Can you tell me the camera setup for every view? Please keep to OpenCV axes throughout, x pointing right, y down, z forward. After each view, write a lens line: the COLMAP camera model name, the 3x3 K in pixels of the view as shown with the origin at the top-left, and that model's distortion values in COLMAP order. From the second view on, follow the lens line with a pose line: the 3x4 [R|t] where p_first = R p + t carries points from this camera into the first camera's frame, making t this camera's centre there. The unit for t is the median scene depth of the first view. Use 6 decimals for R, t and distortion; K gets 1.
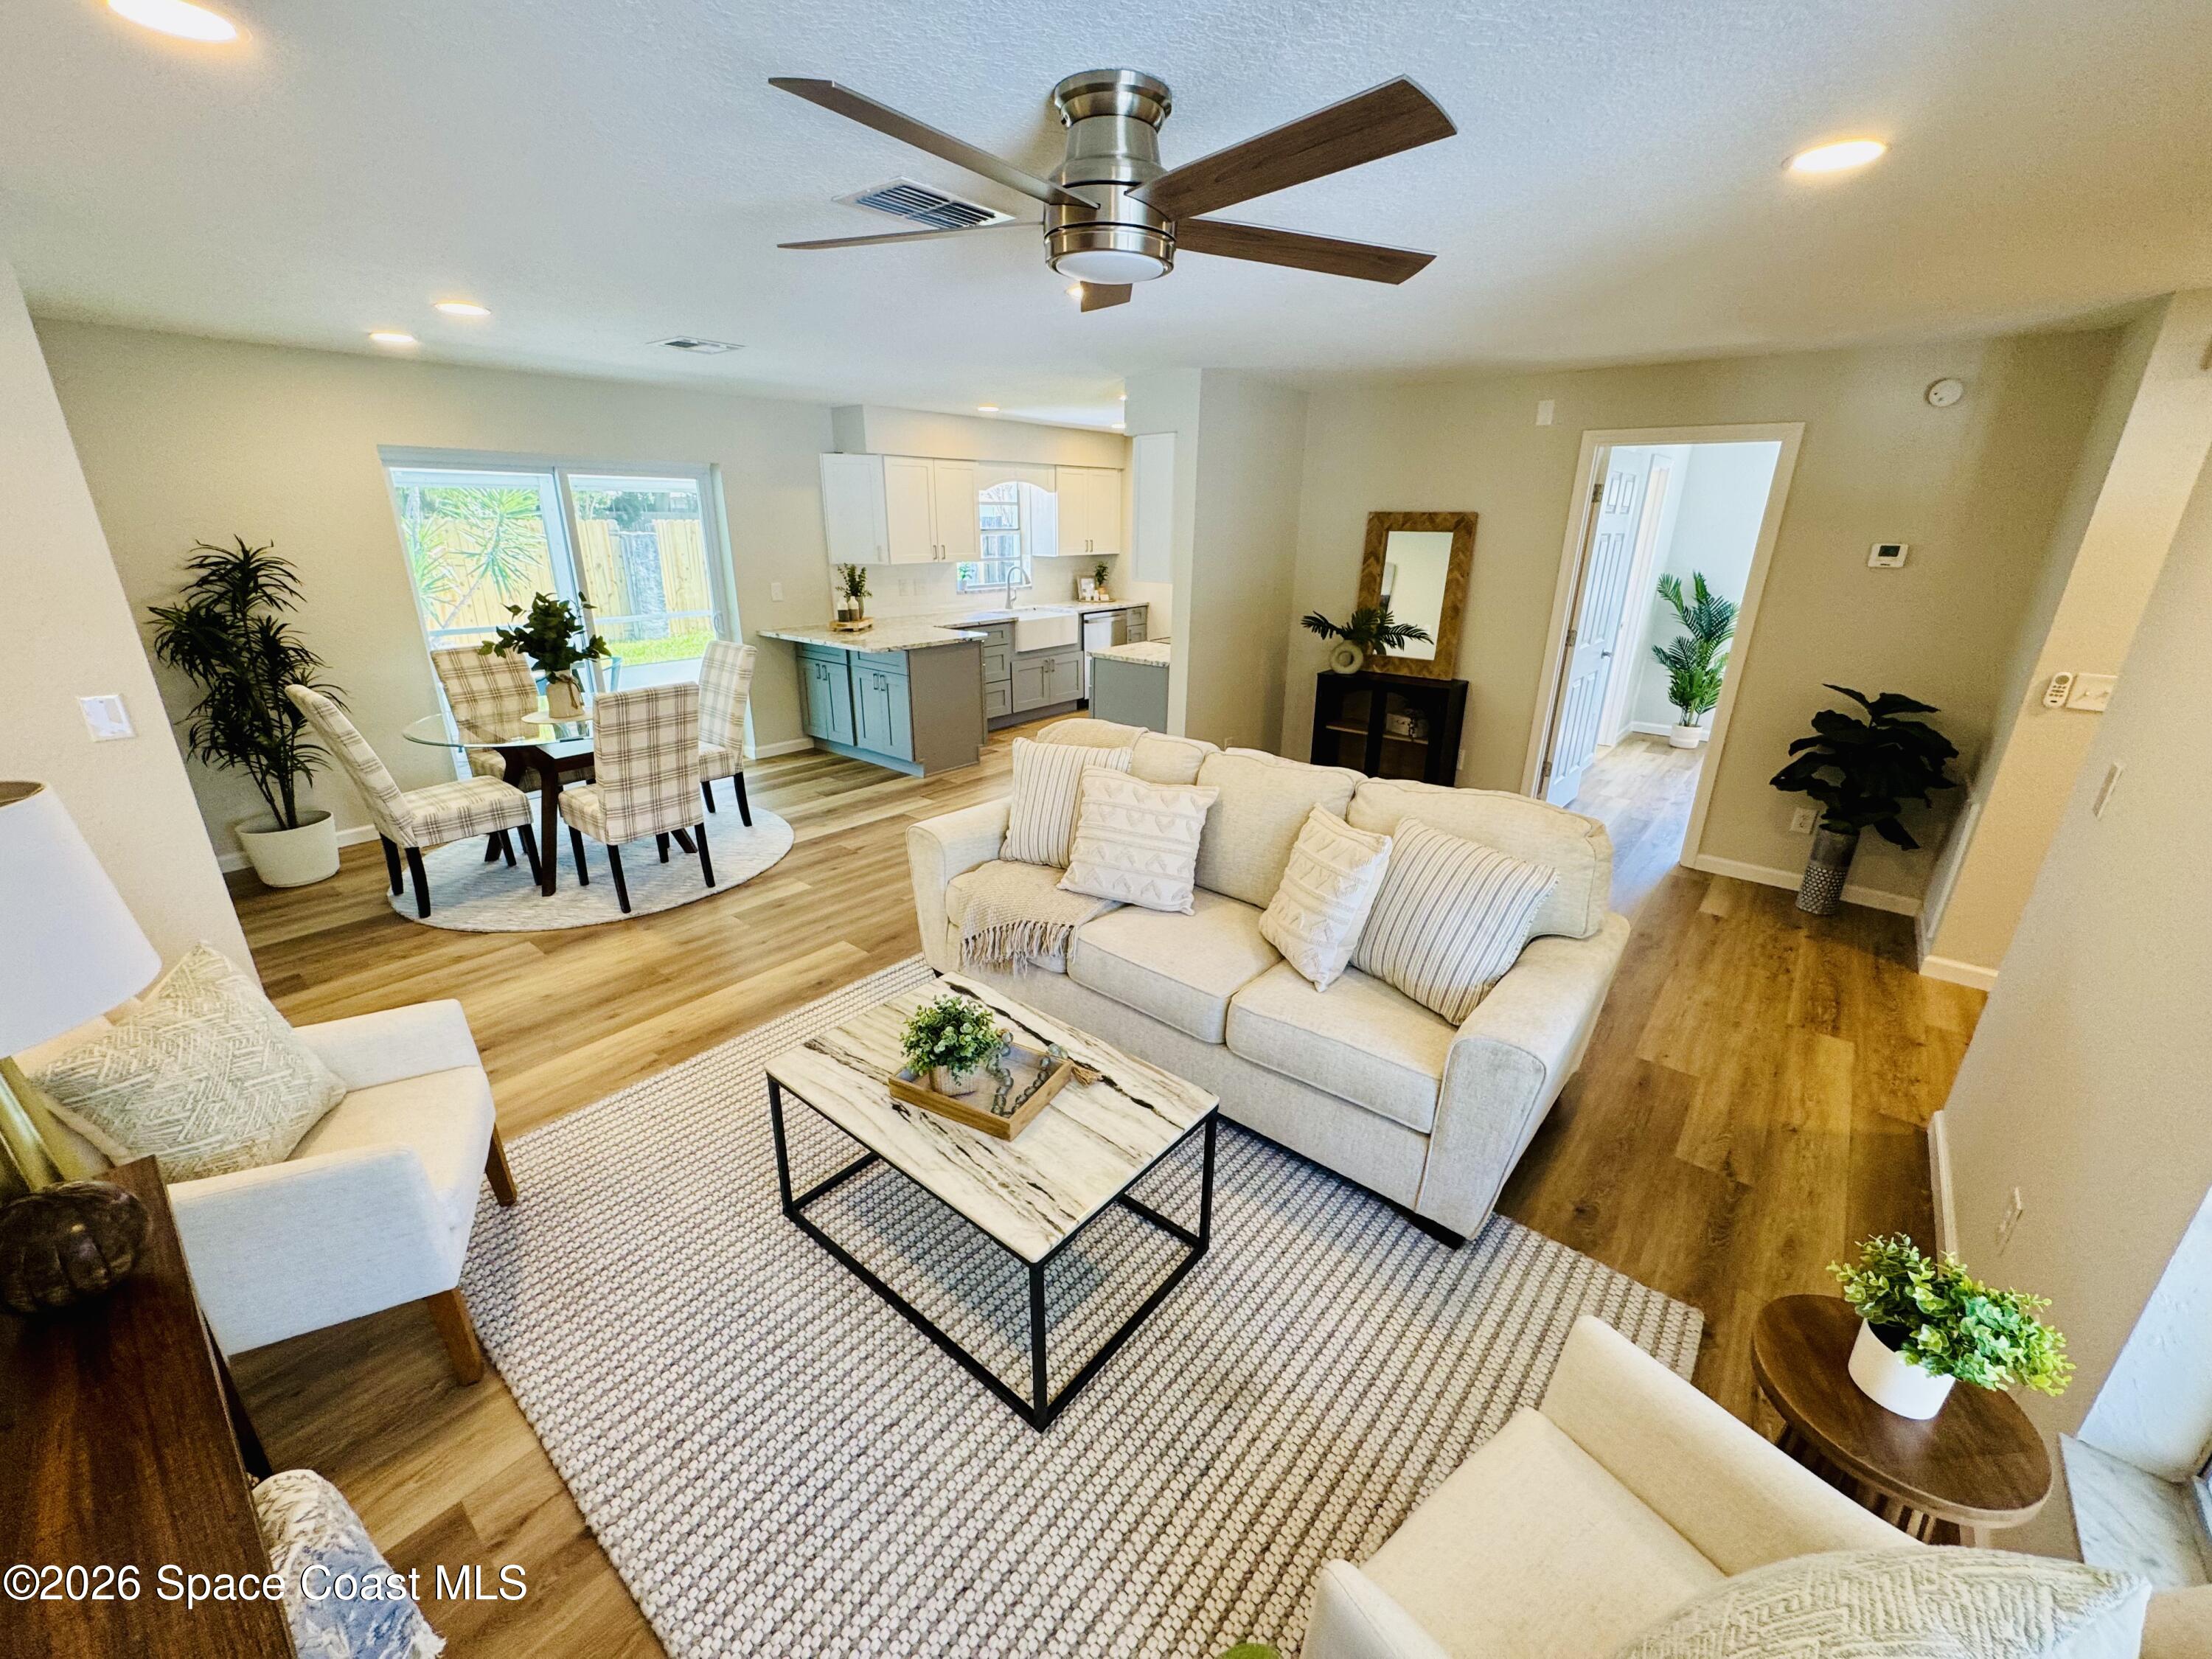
lens RADIAL K [[886.7, 0, 1106.0], [0, 886.7, 829.5], [0, 0, 1]] dist [-0.000196, 0.000077]
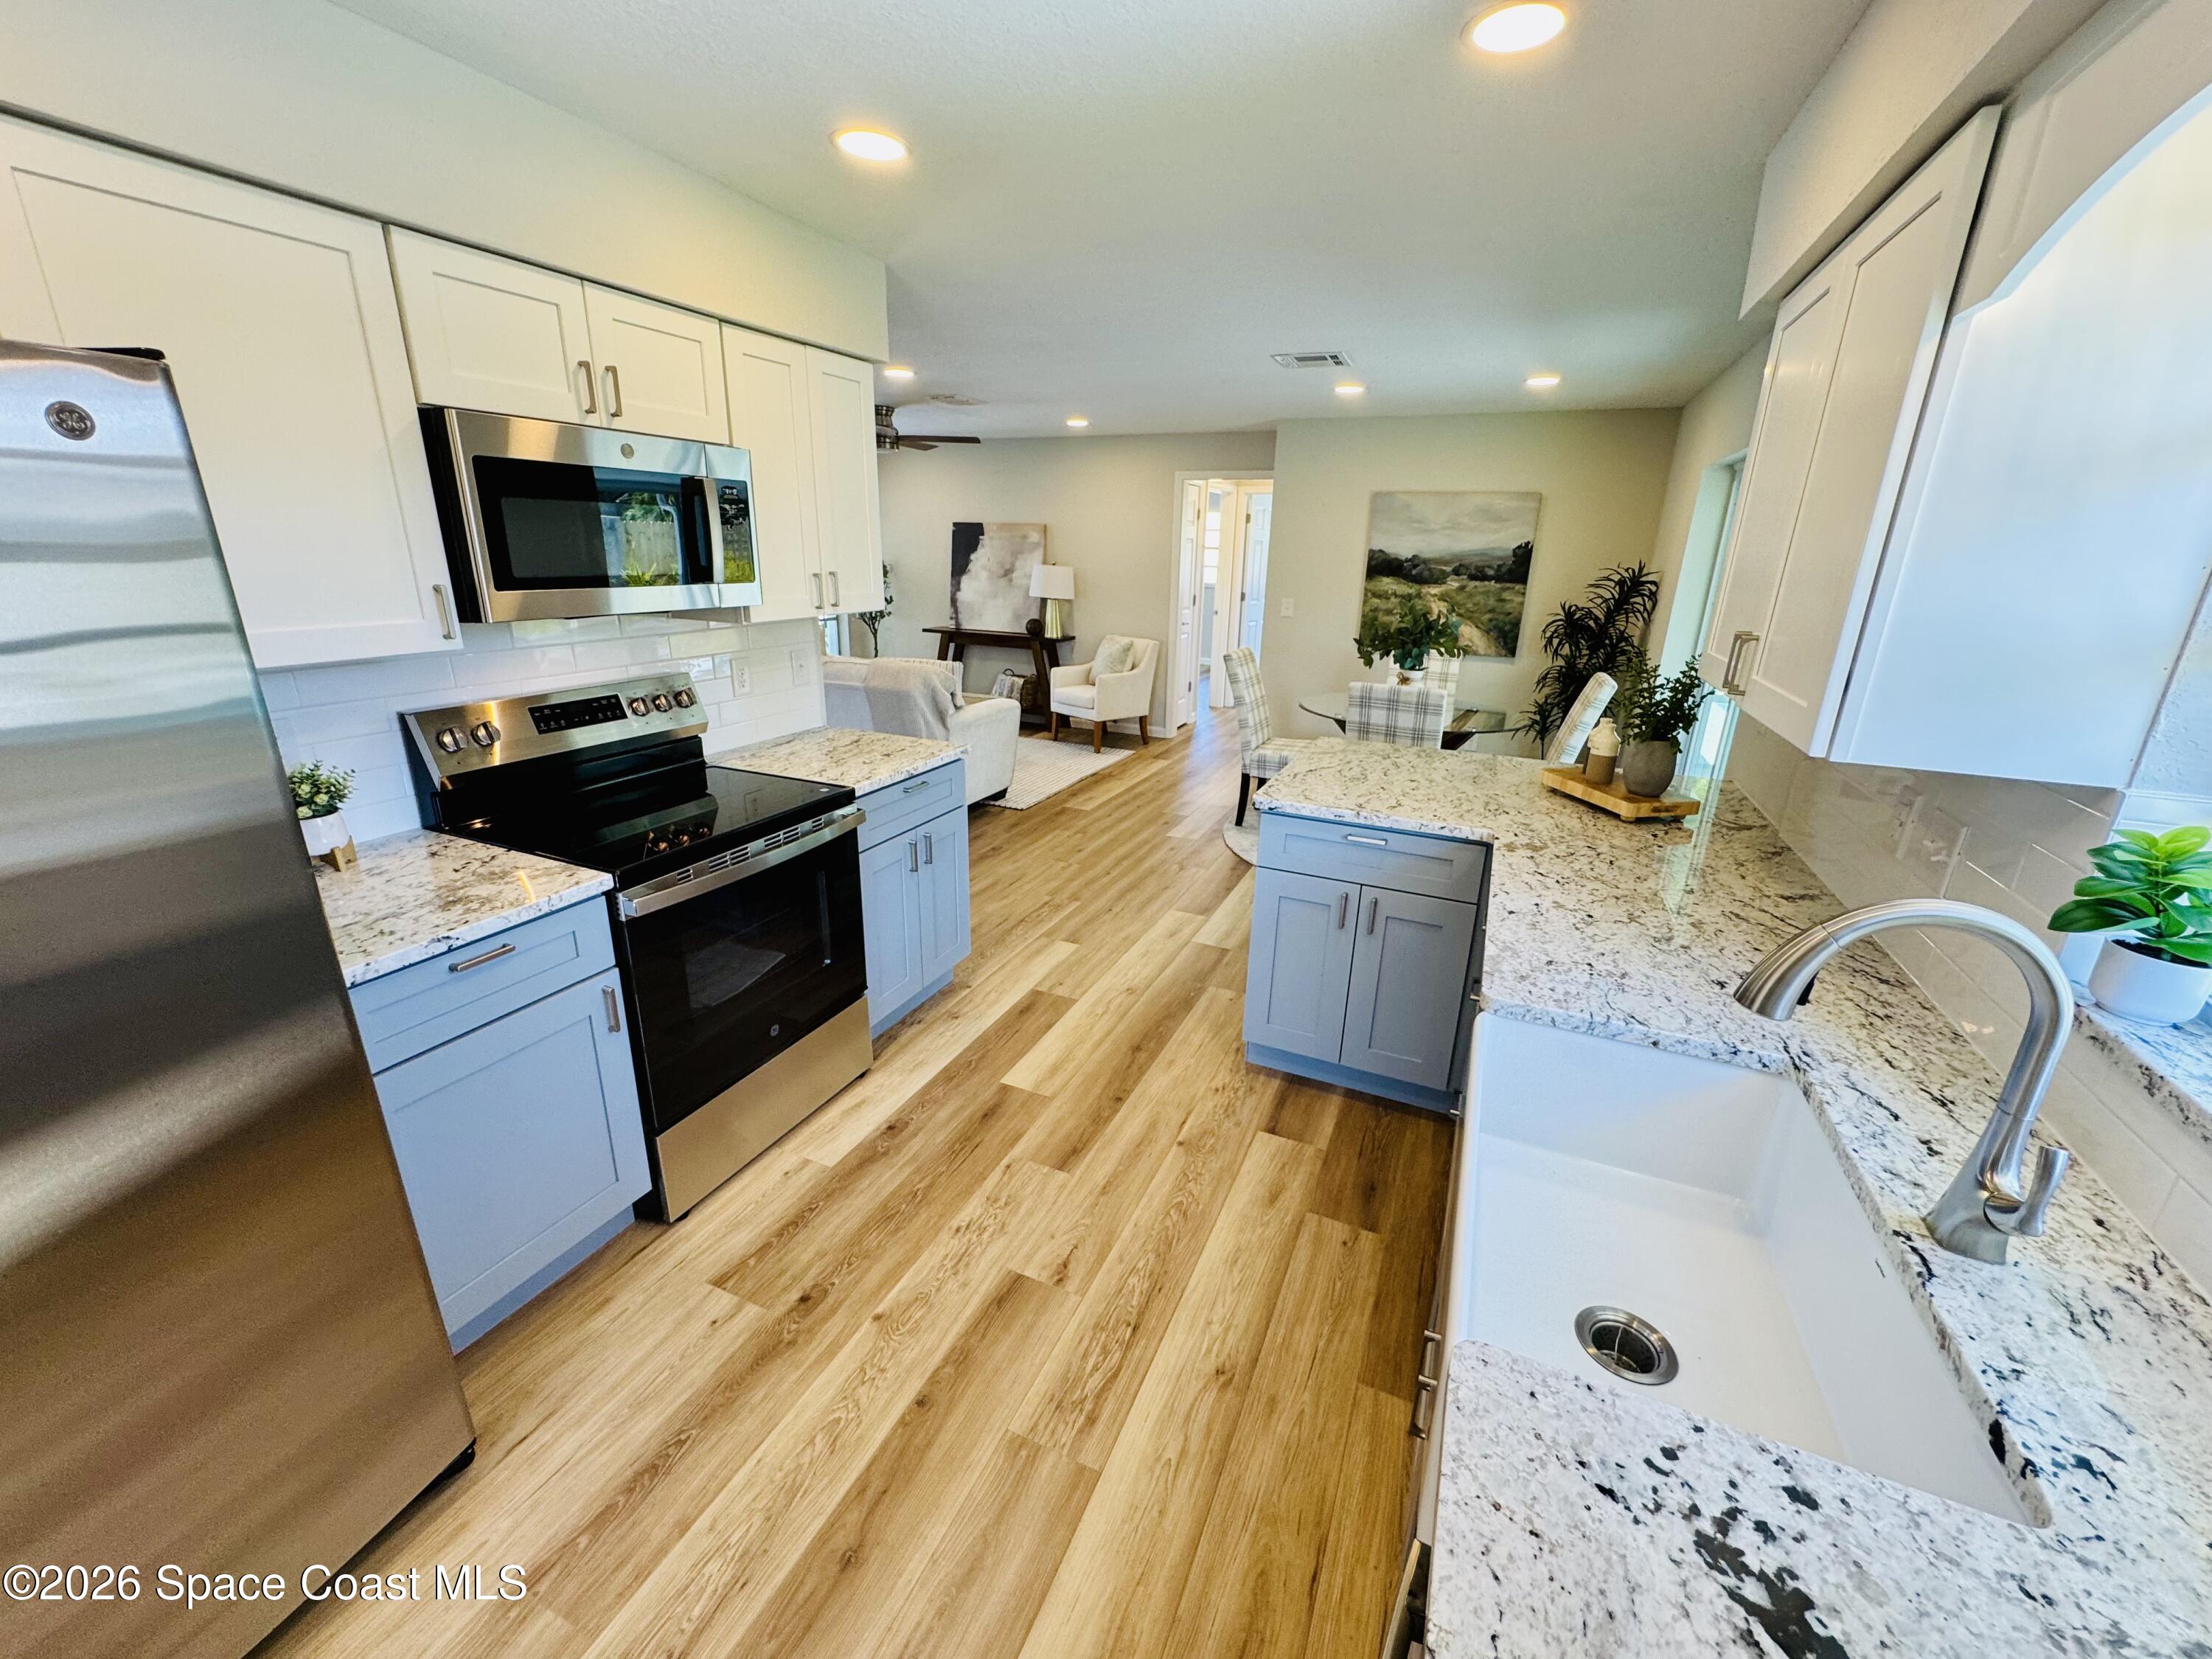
lens RADIAL K [[886.7, 0, 1106.0], [0, 886.7, 829.5], [0, 0, 1]] dist [-0.000196, 0.000077]
pose [[-0.962363, 0.051063, -0.266927, 0.062378], [-0.123015, 0.793959, 0.595395, -0.633885], [0.242332, 0.605823, -0.757796, 1.862083]]
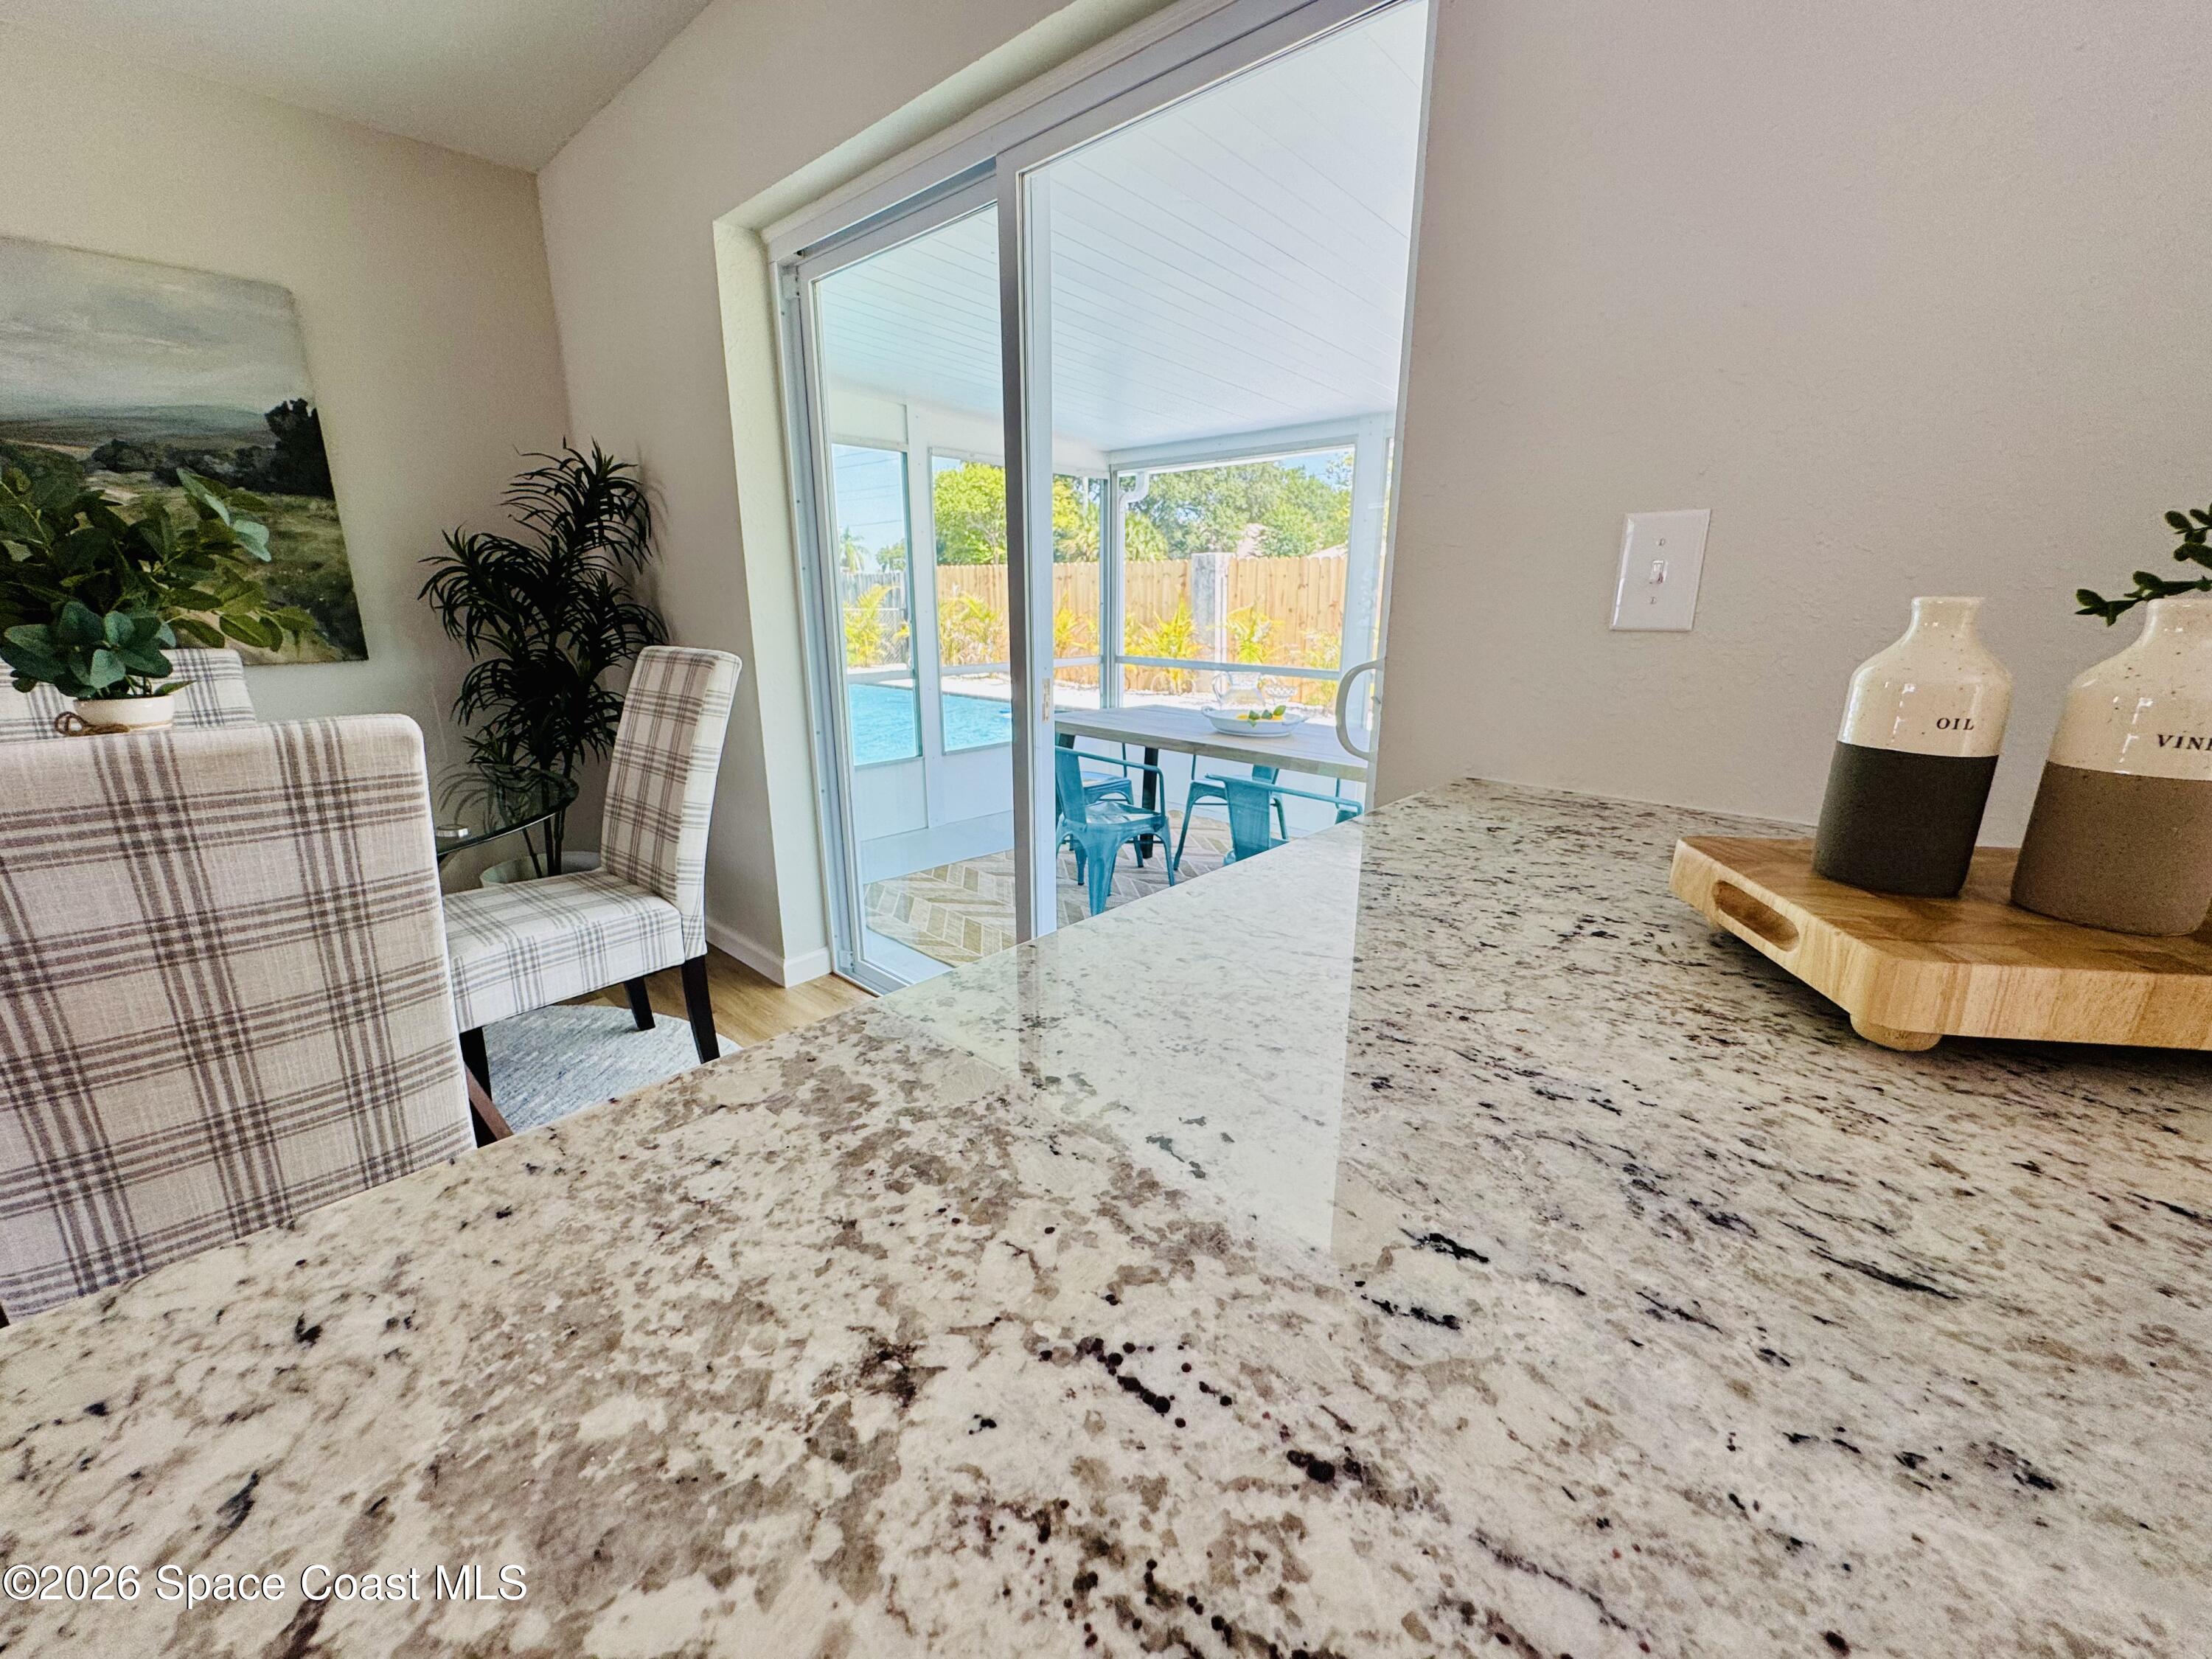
lens RADIAL K [[895.6, 0, 1101.6], [0, 895.6, 833.7], [0, 0, 1]] dist [0.000211, -0.000233]
pose [[-0.070971, 0.254739, -0.964402, -0.303126], [-0.333814, 0.905026, 0.263621, -0.344294], [0.939964, 0.340640, 0.020805, 1.348619]]
